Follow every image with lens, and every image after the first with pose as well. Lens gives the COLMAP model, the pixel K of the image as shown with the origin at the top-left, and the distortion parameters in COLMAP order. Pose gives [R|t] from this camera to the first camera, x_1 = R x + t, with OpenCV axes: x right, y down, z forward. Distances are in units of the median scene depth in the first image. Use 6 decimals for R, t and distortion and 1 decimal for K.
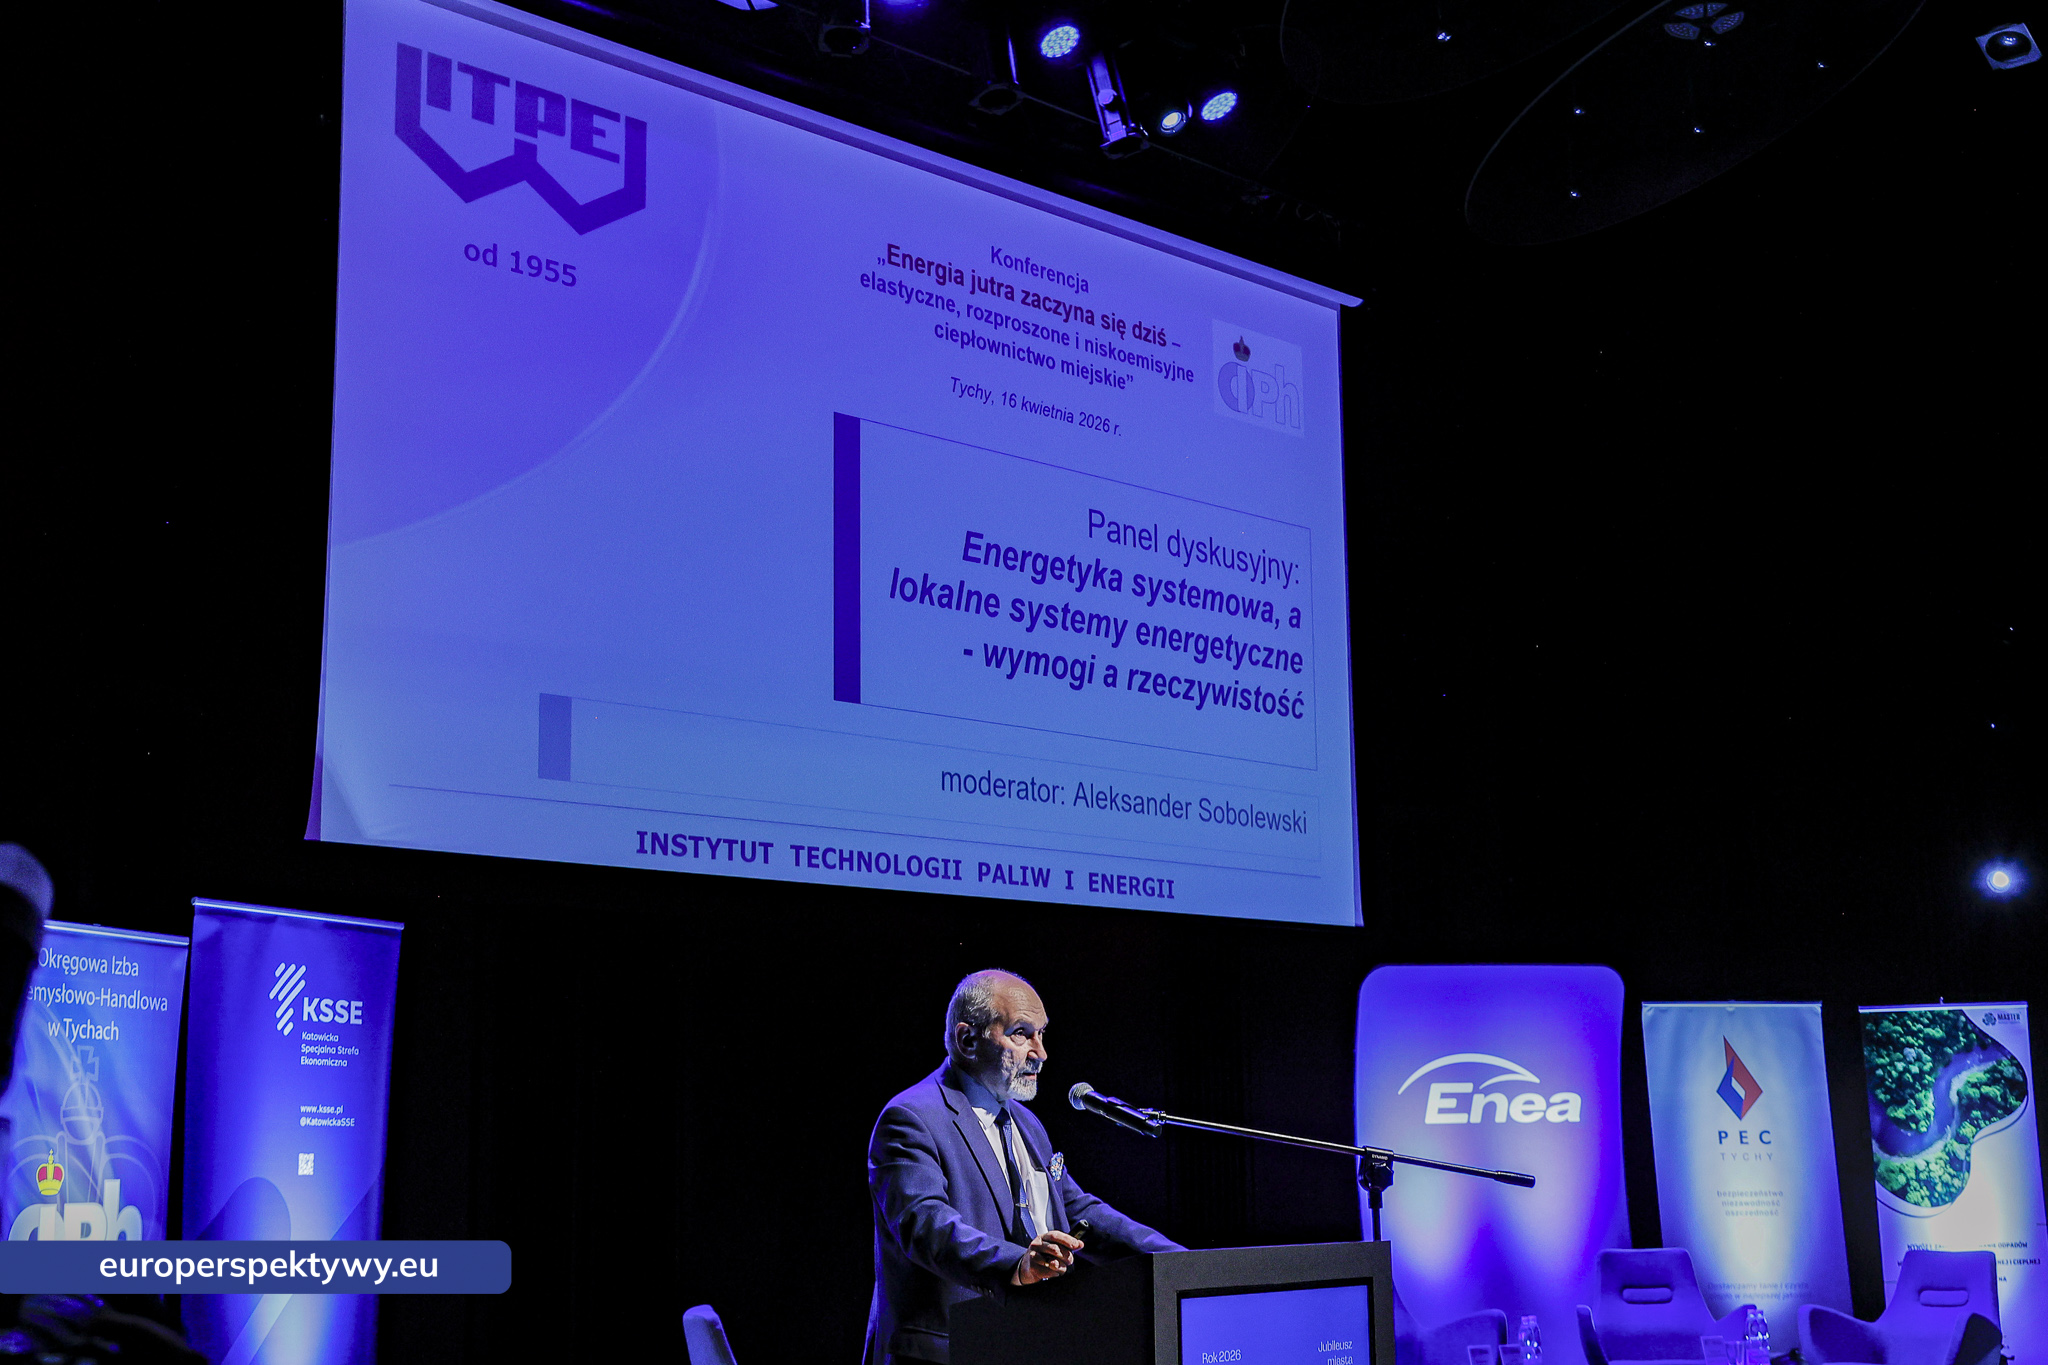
lens RADIAL K [[2537.1, 0, 1068.9], [0, 2537.1, 730.8], [0, 0, 1]] dist [0.017302, -0.013473]
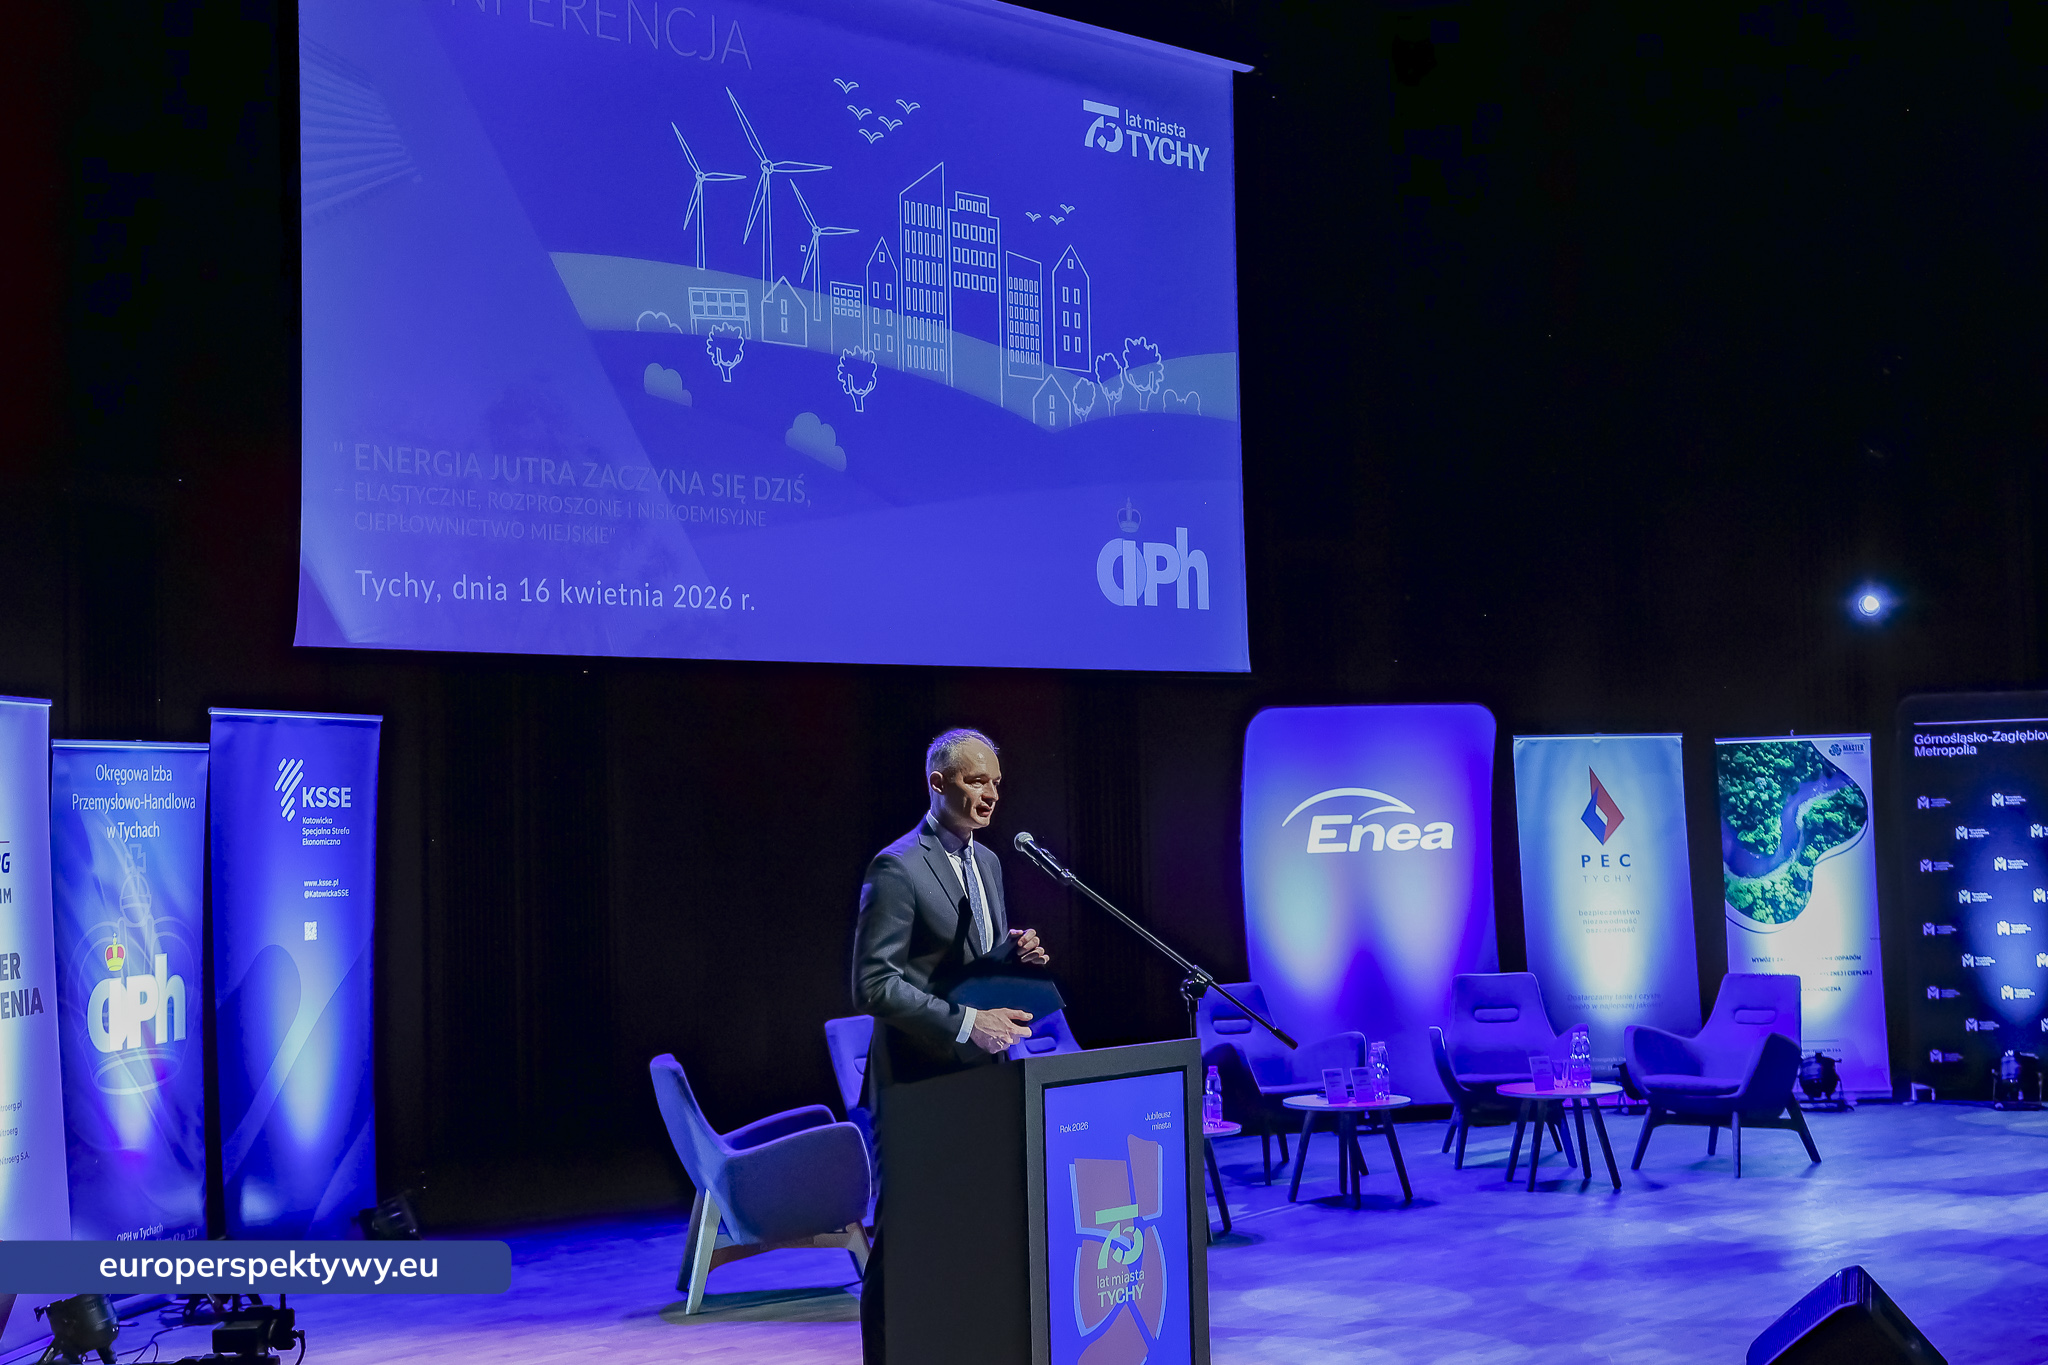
lens RADIAL K [[2817.0, 0, 1024.0], [0, 2817.0, 682.5], [0, 0, 1]] dist [0.006510, -0.010038]
pose [[0.999861, -0.008300, 0.014470, 0.003940], [0.006486, 0.992604, 0.121224, -0.061119], [-0.015369, -0.121113, 0.992520, -0.169132]]
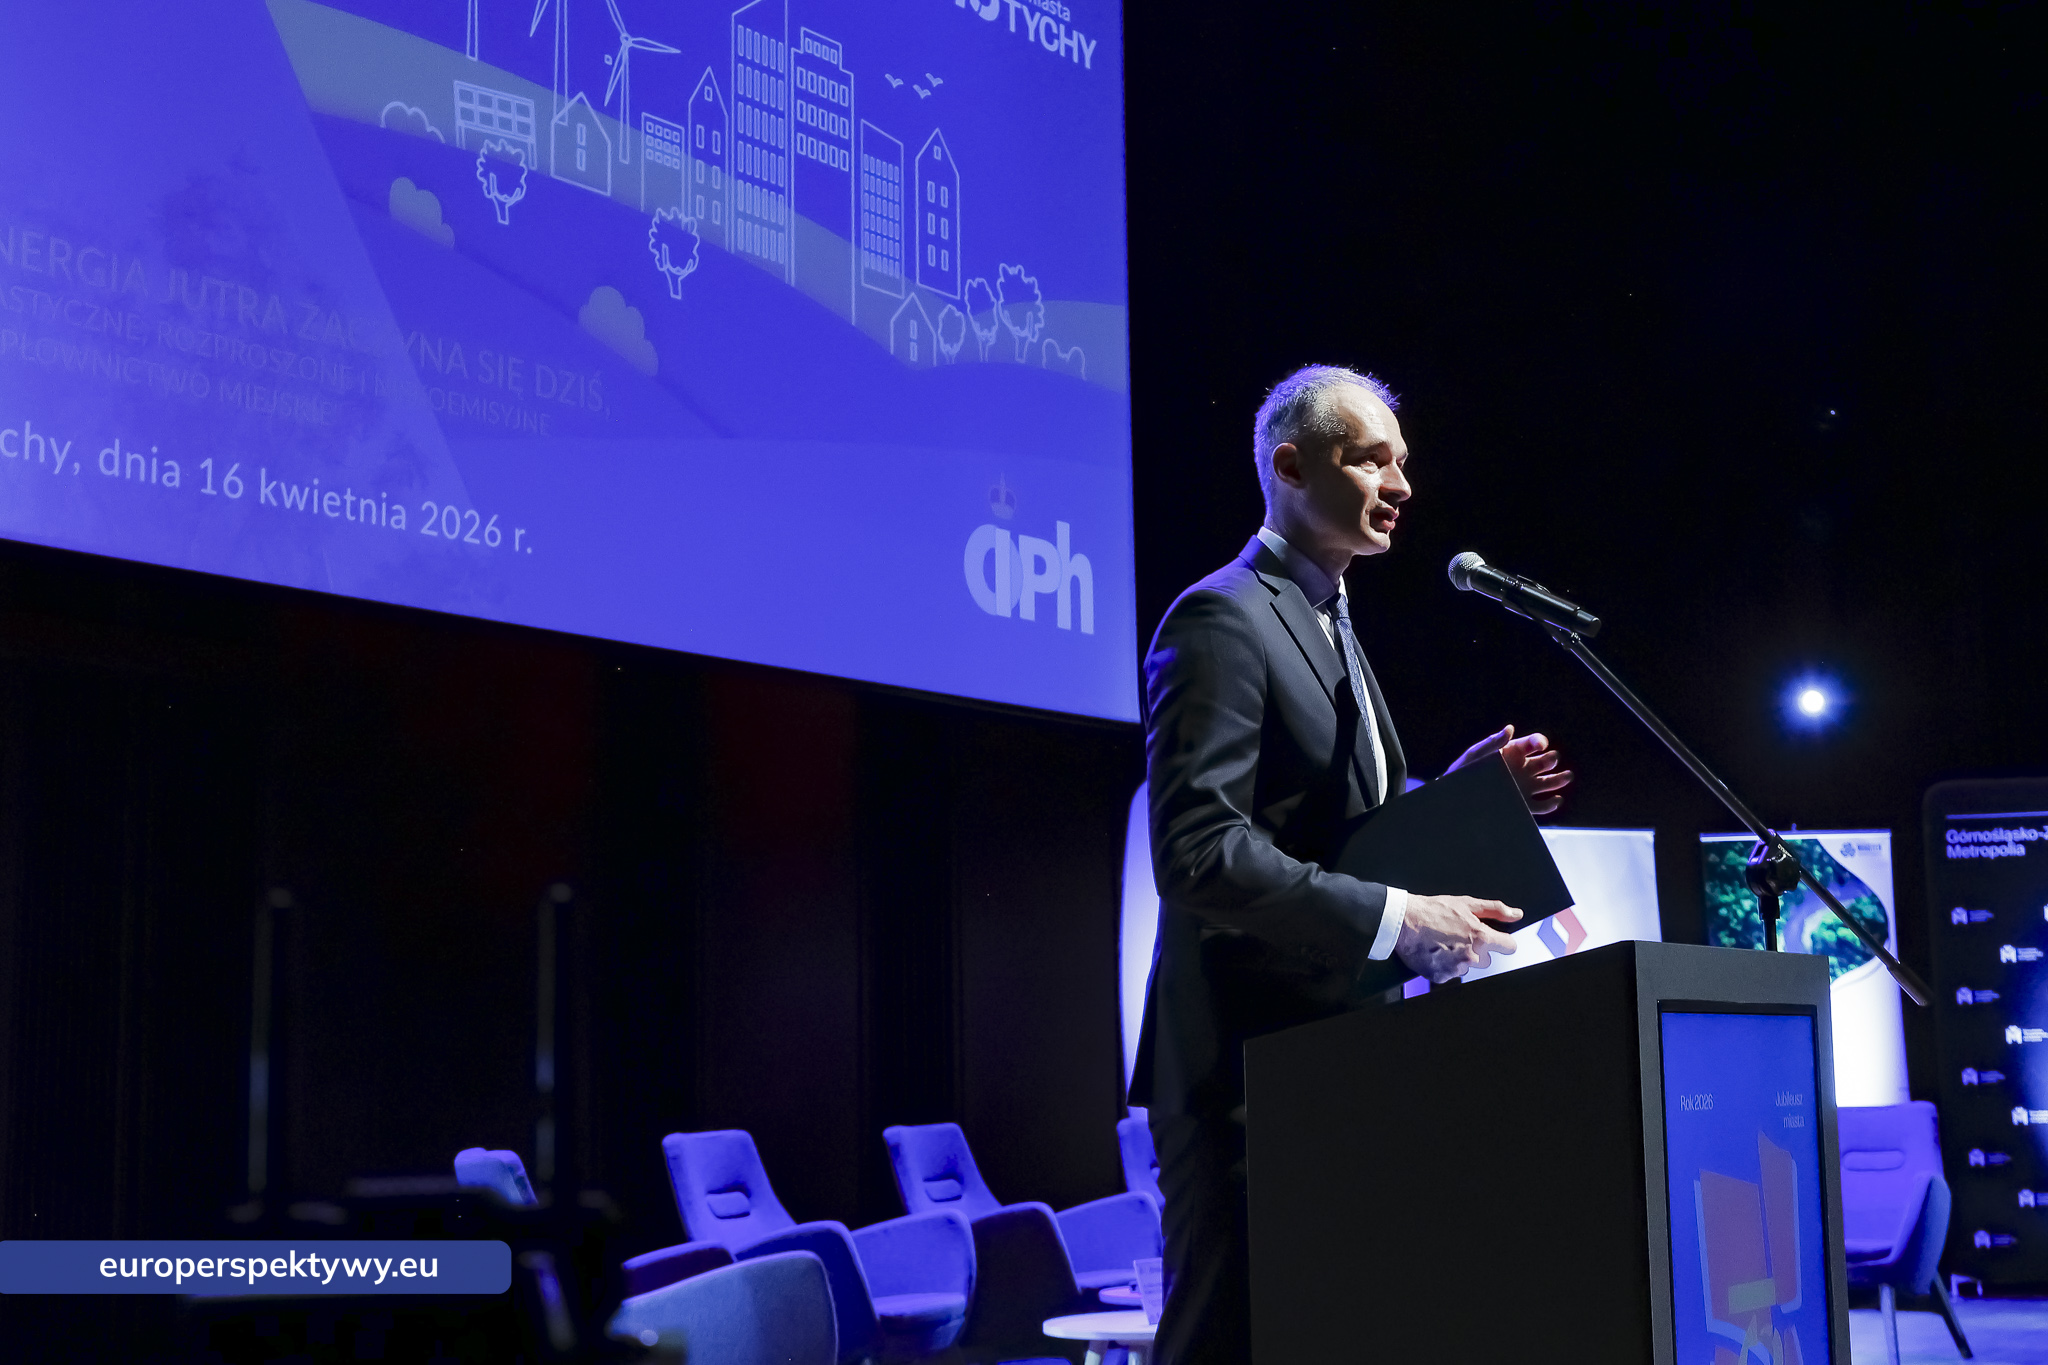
lens RADIAL K [[2937.0, 0, 1076.4], [0, 2937.0, 664.0], [0, 0, 1]] dist [0.003959, 0.024959]
pose [[0.980814, 0.024454, 0.193407, -0.081825], [-0.028919, 0.999376, 0.020295, 0.039283], [-0.192790, -0.025499, 0.980909, 0.090991]]
